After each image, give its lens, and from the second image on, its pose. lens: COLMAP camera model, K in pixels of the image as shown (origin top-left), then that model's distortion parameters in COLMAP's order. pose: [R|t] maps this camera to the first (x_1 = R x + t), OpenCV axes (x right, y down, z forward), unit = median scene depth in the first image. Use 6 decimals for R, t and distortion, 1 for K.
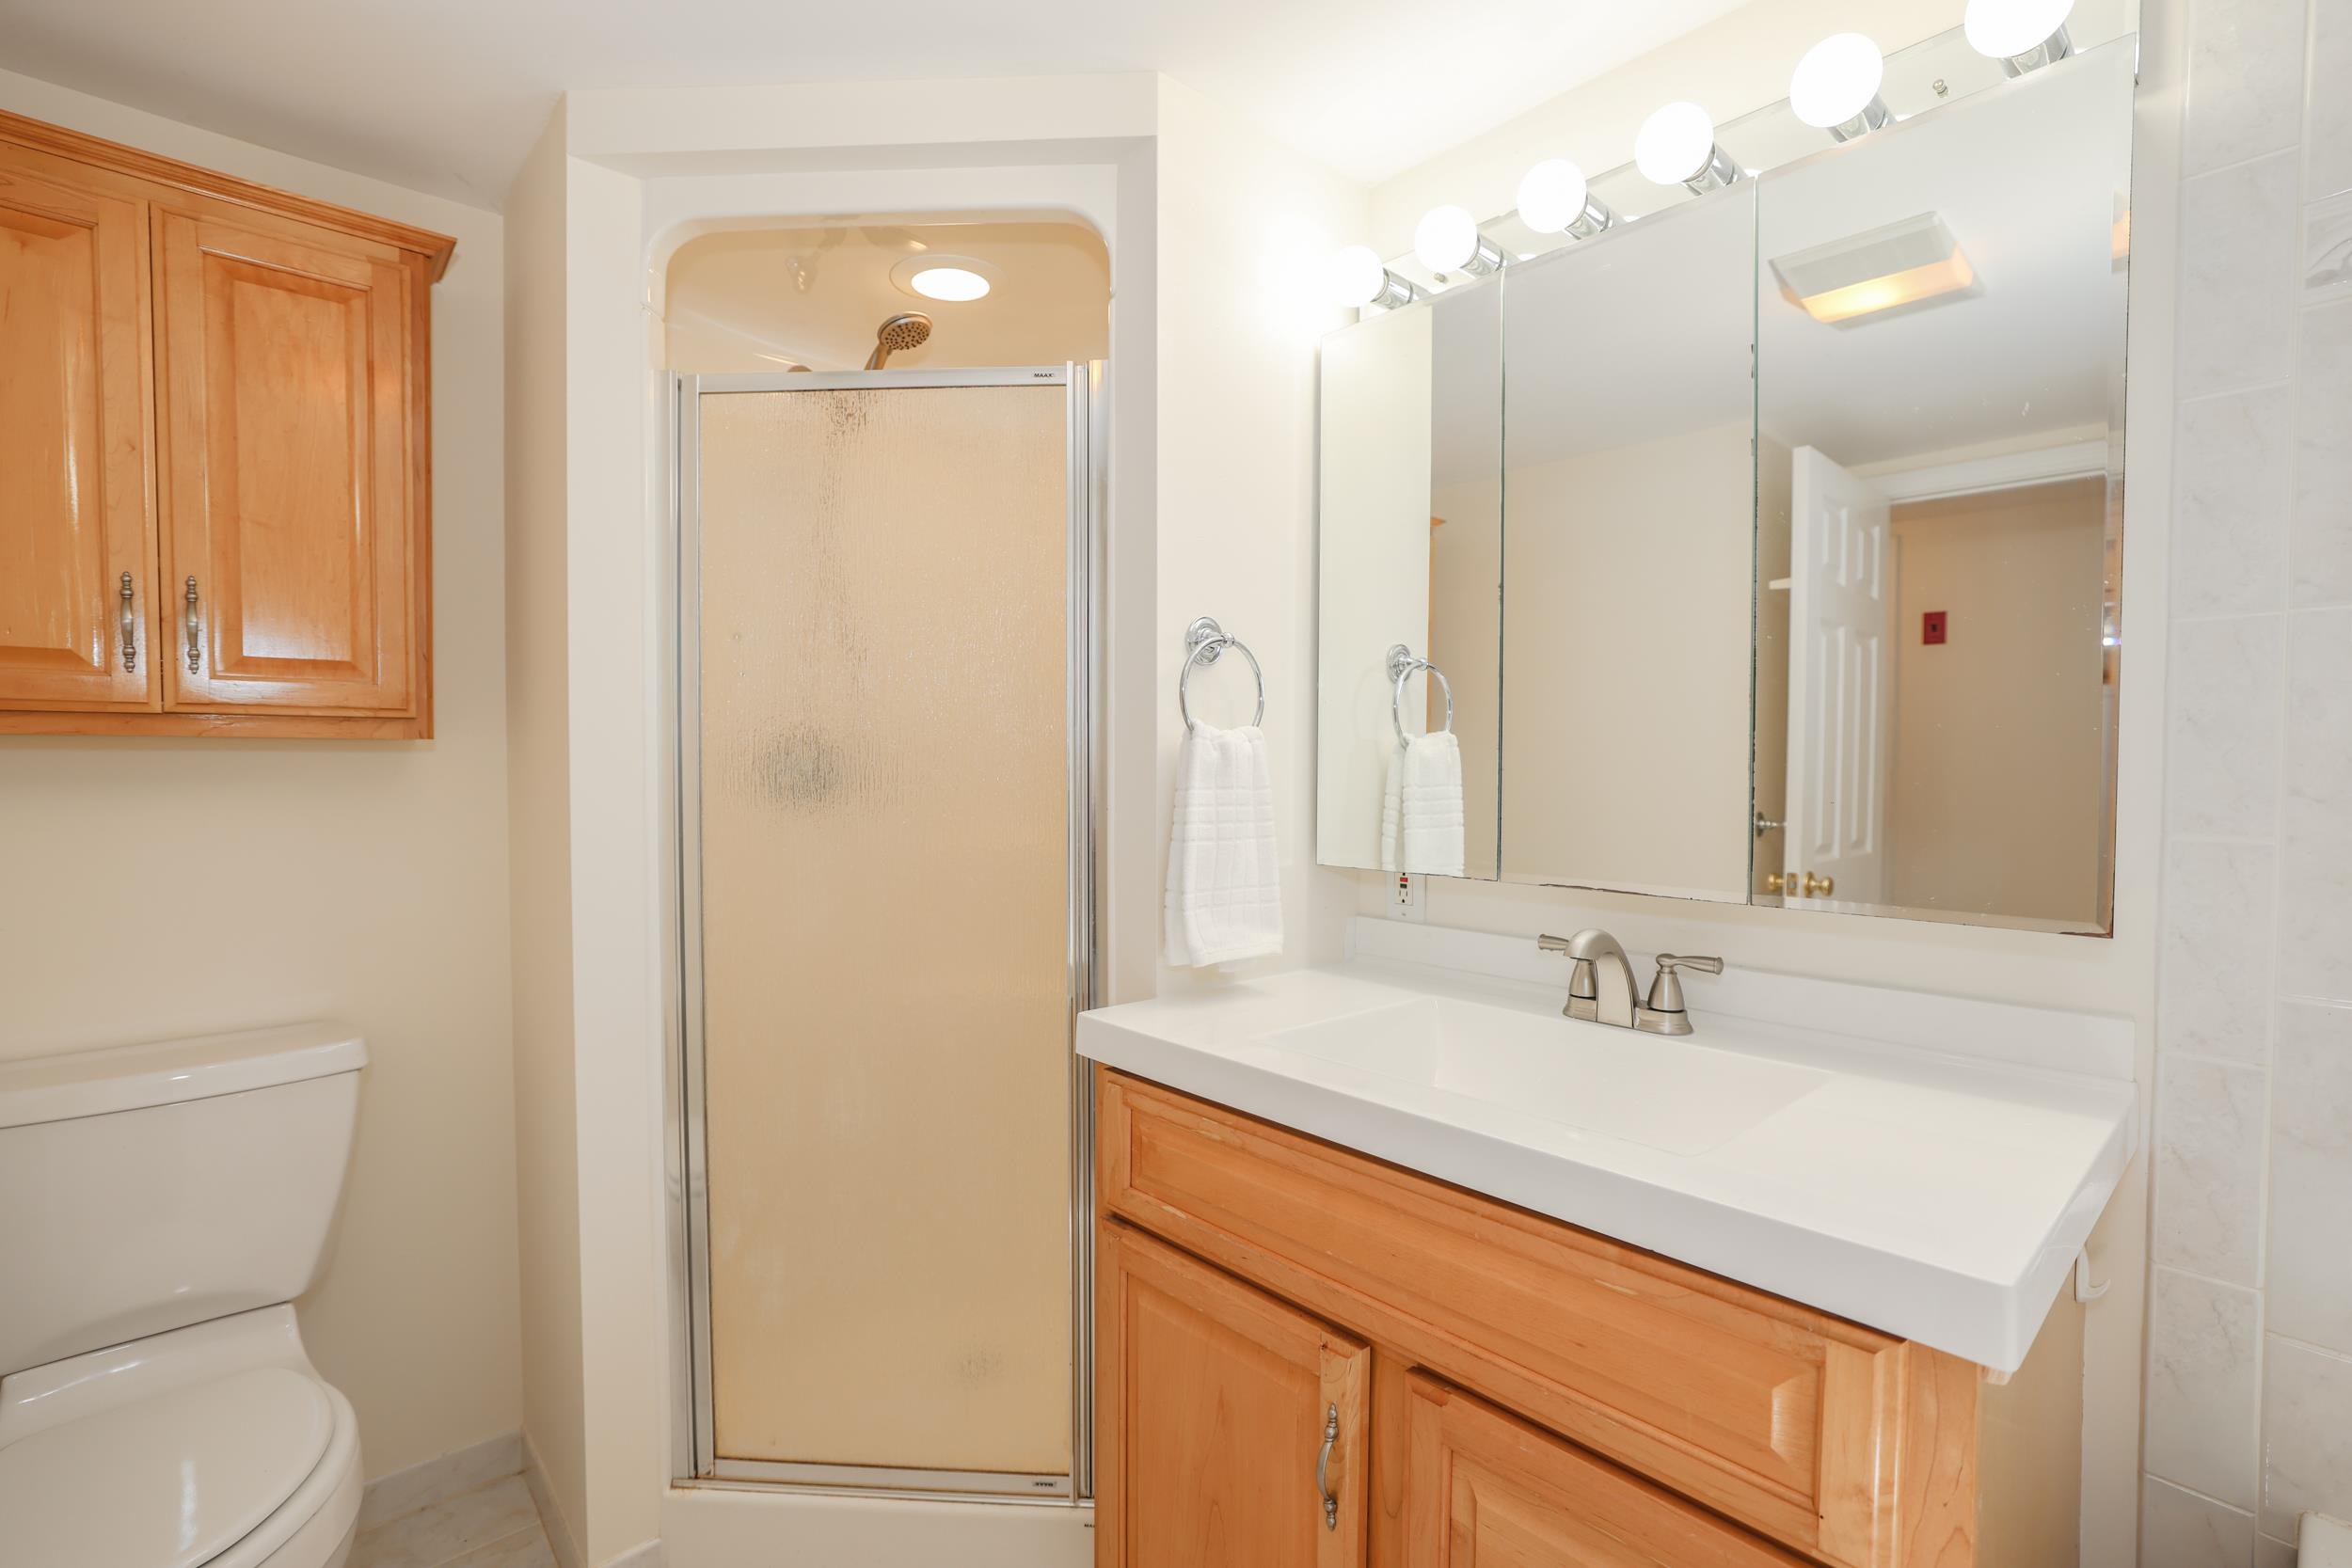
lens RADIAL K [[1094.2, 0, 1136.4], [0, 1094.2, 774.7], [0, 0, 1]] dist [-0.021723, -0.000080]
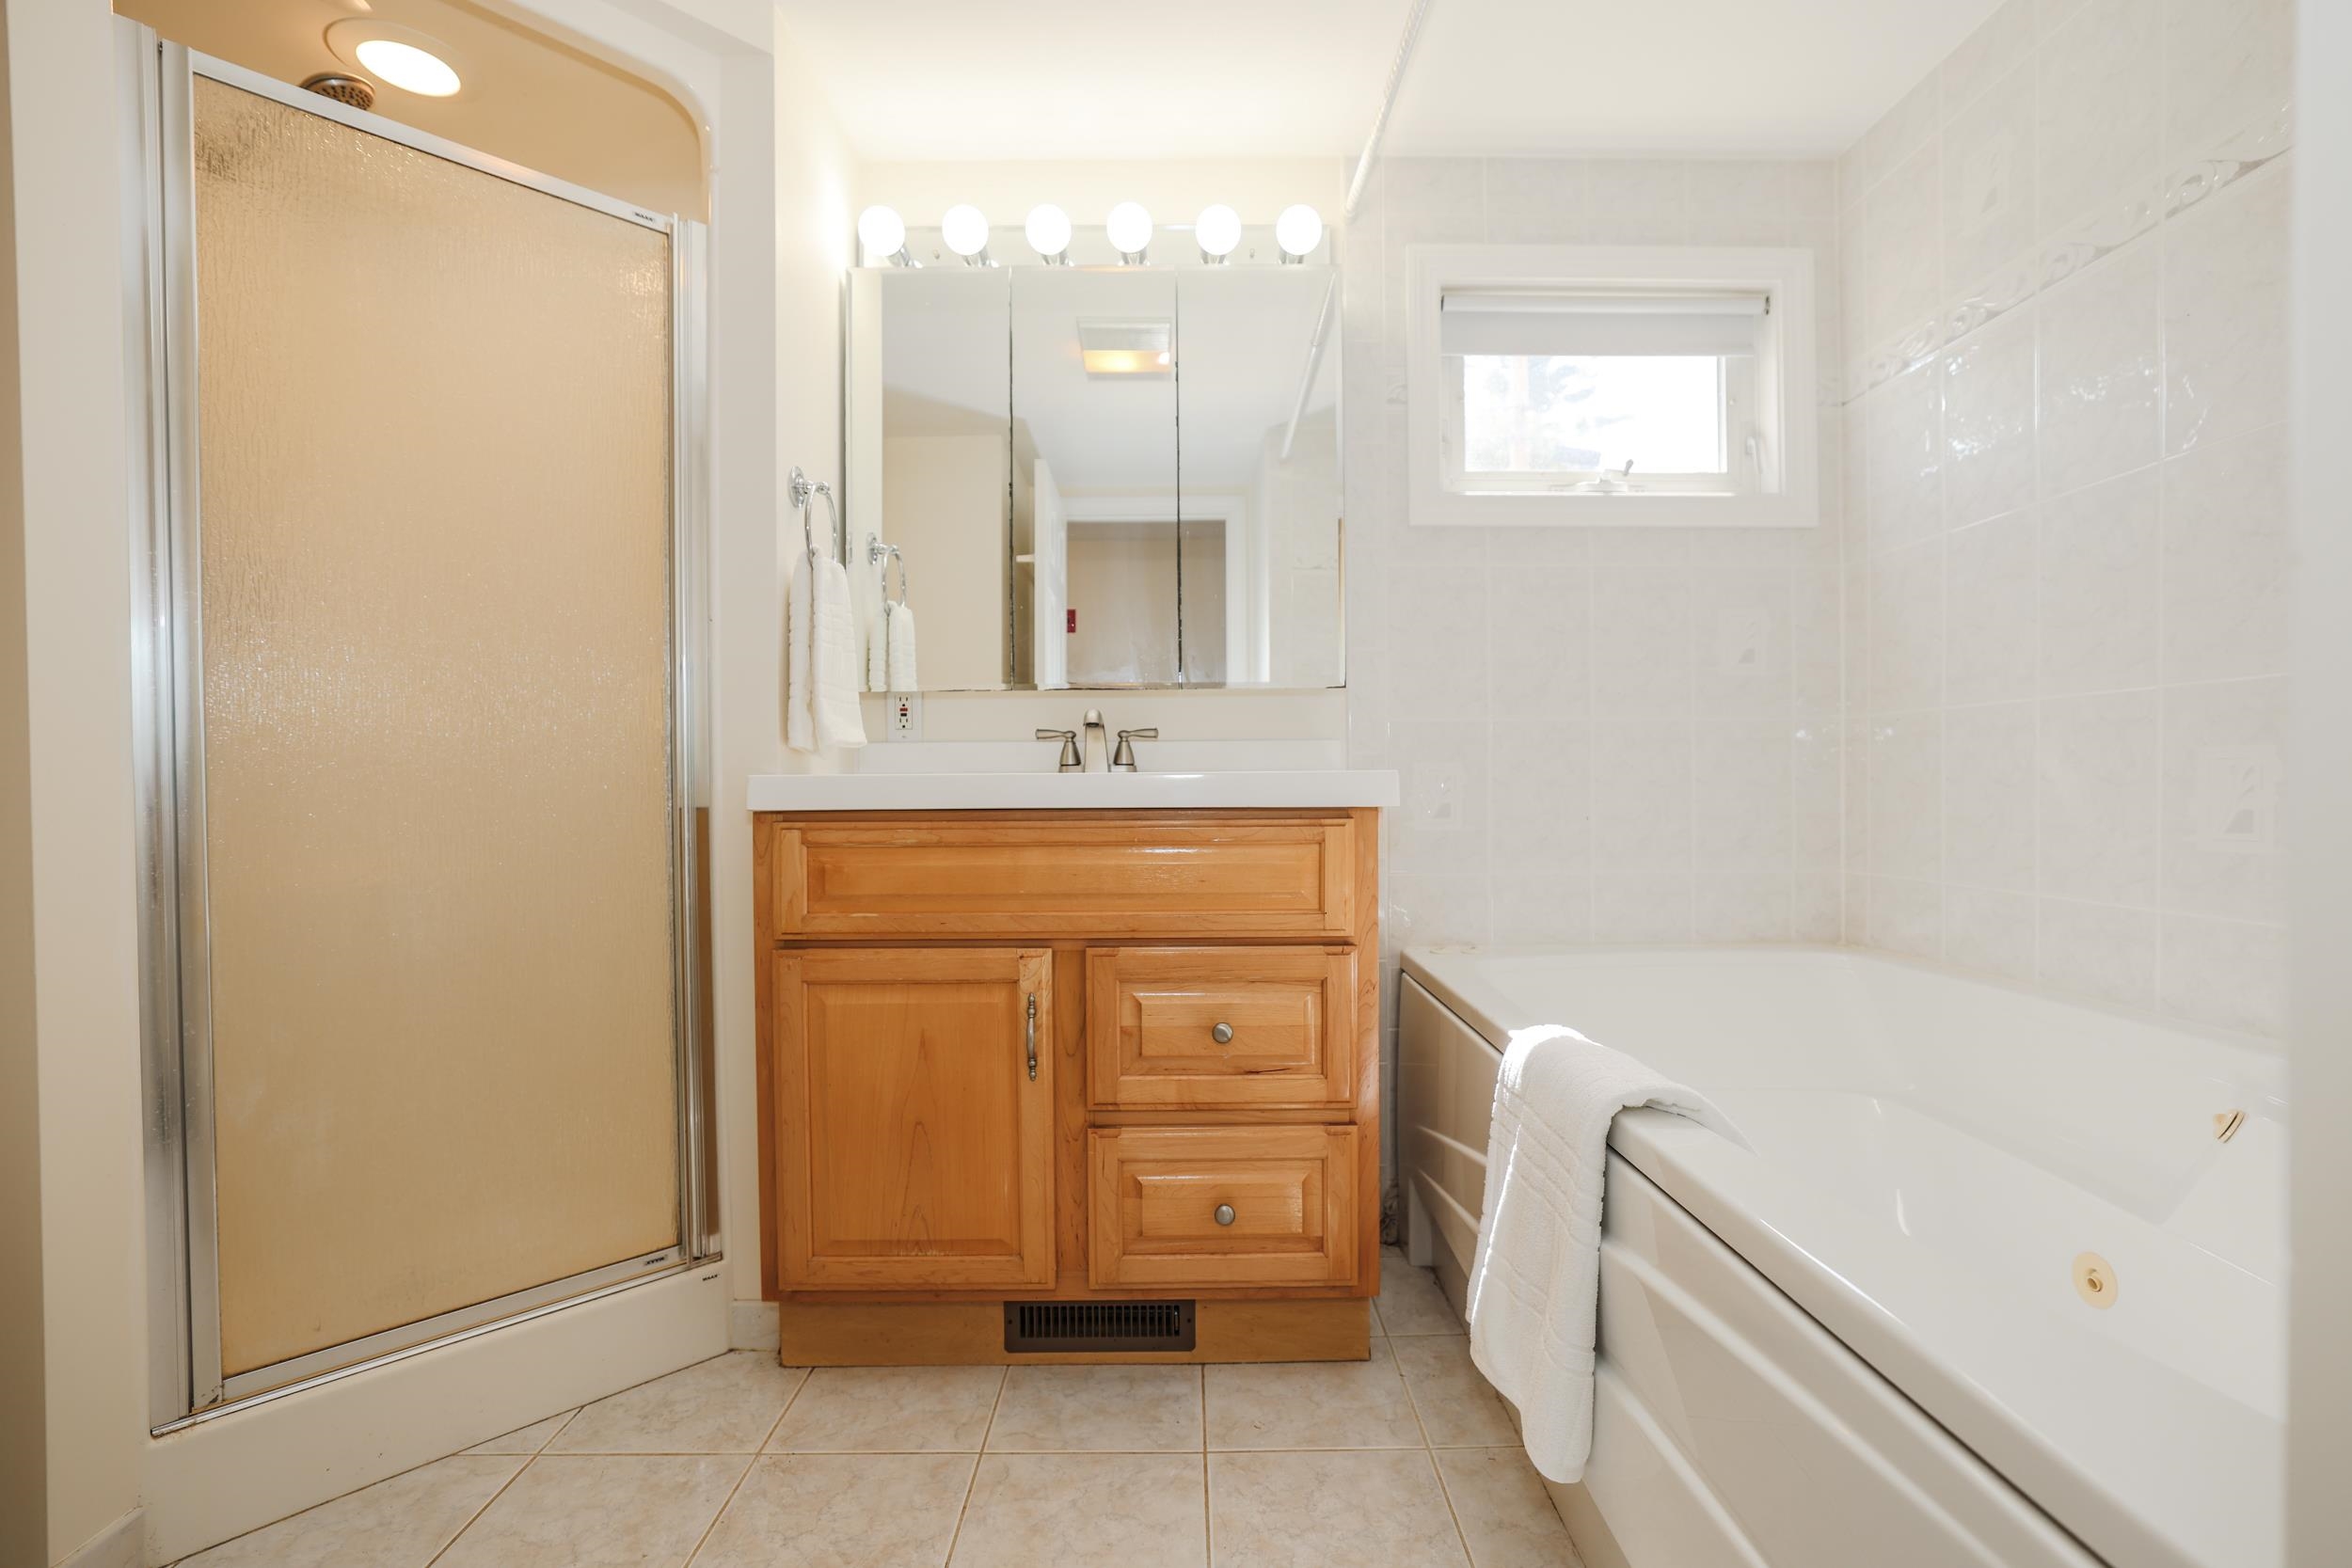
lens RADIAL K [[1072.4, 0, 1184.6], [0, 1072.4, 795.5], [0, 0, 1]] dist [-0.053406, 0.029702]
pose [[0.646322, -0.008543, 0.763017, -0.647647], [0.021834, 0.999735, -0.007302, 0.272228], [-0.762753, 0.021379, 0.646337, -0.079236]]
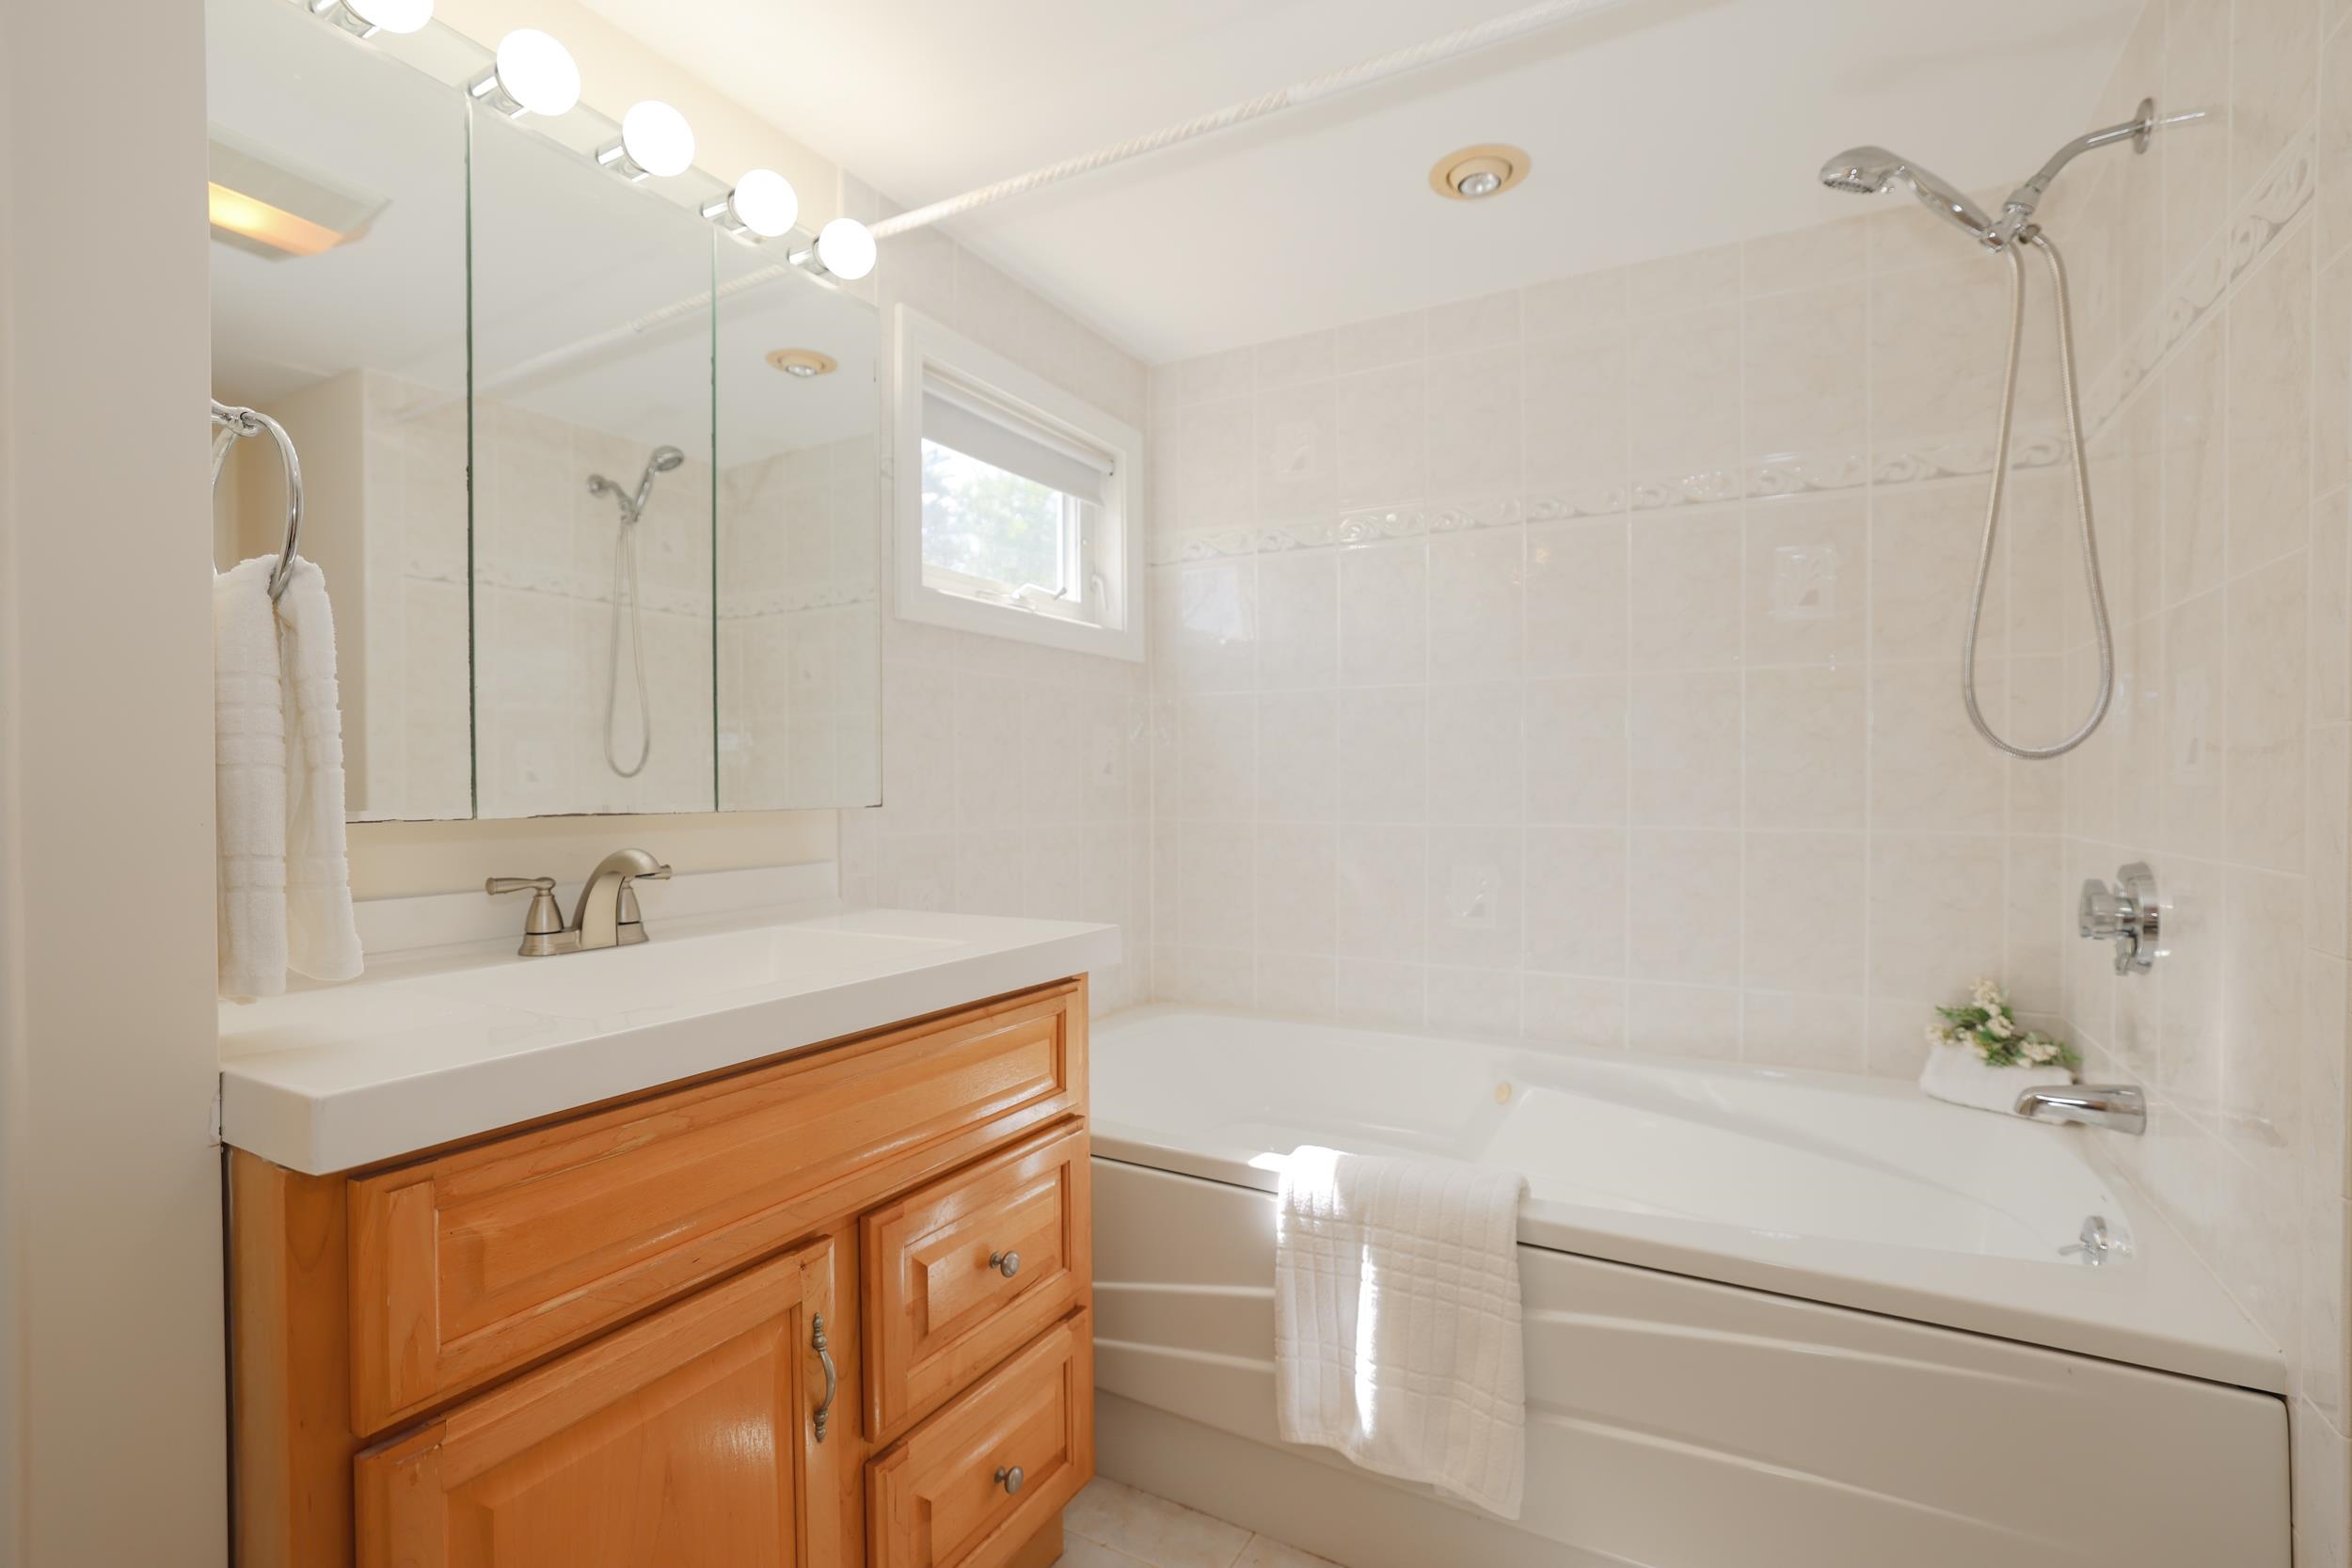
lens RADIAL K [[1072.4, 0, 1184.6], [0, 1072.4, 795.5], [0, 0, 1]] dist [-0.053406, 0.029702]
pose [[-0.347783, -0.007819, 0.937543, -0.682200], [0.024006, 0.999563, 0.017241, 0.086165], [-0.937268, 0.028503, -0.347443, 0.833174]]
